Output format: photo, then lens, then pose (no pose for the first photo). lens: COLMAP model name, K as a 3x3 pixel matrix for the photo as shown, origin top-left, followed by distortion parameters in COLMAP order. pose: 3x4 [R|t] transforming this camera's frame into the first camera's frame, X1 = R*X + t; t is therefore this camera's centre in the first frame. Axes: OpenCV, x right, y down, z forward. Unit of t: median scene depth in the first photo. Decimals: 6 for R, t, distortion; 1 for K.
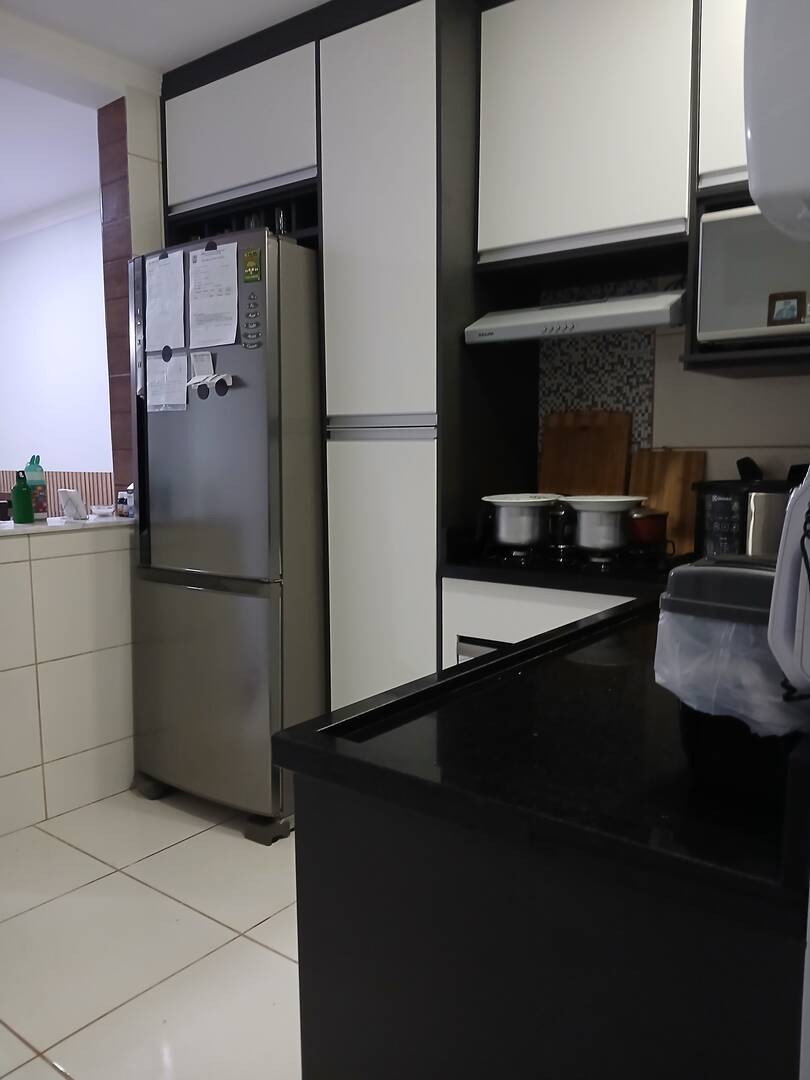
lens RADIAL K [[838.6, 0, 411.2], [0, 838.6, 547.3], [0, 0, 1]] dist [0.084499, -0.153001]
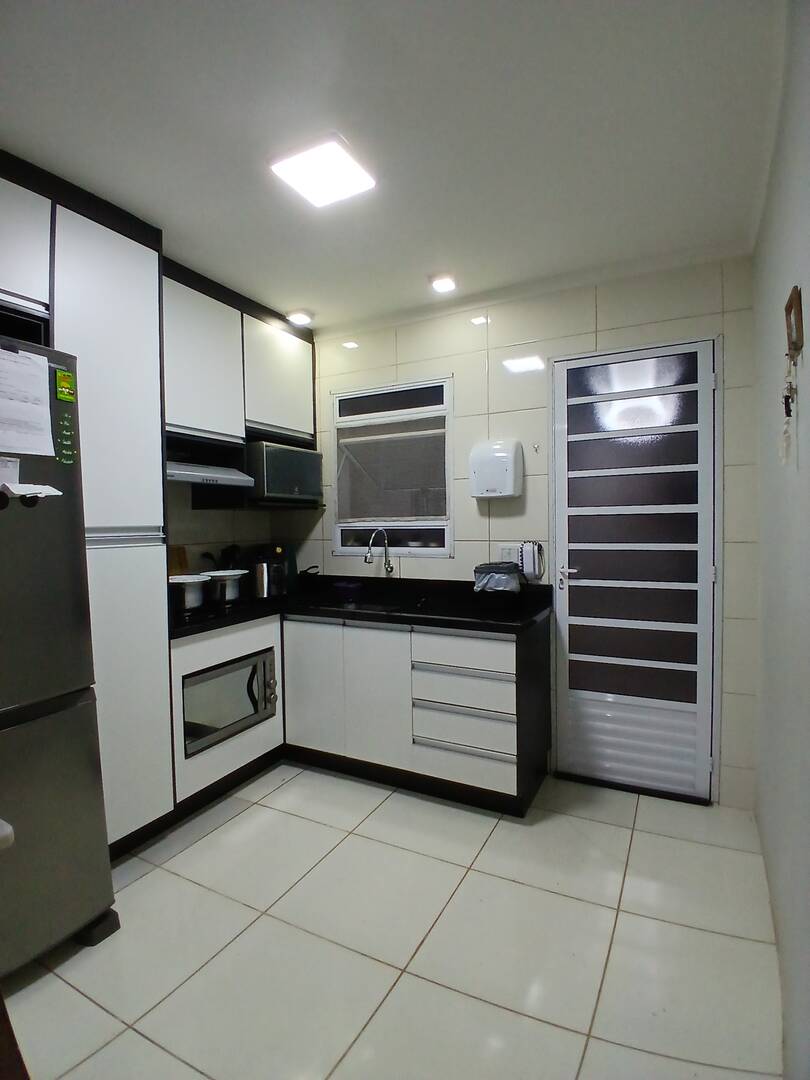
lens RADIAL K [[542.6, 0, 405.0], [0, 542.6, 540.0], [0, 0, 1]] dist [-0.000734, -0.000208]
pose [[-0.172837, -0.023015, 0.984681, -0.954068], [0.138436, 0.989235, 0.047421, -0.123366], [-0.975173, 0.144512, -0.167790, 0.755448]]
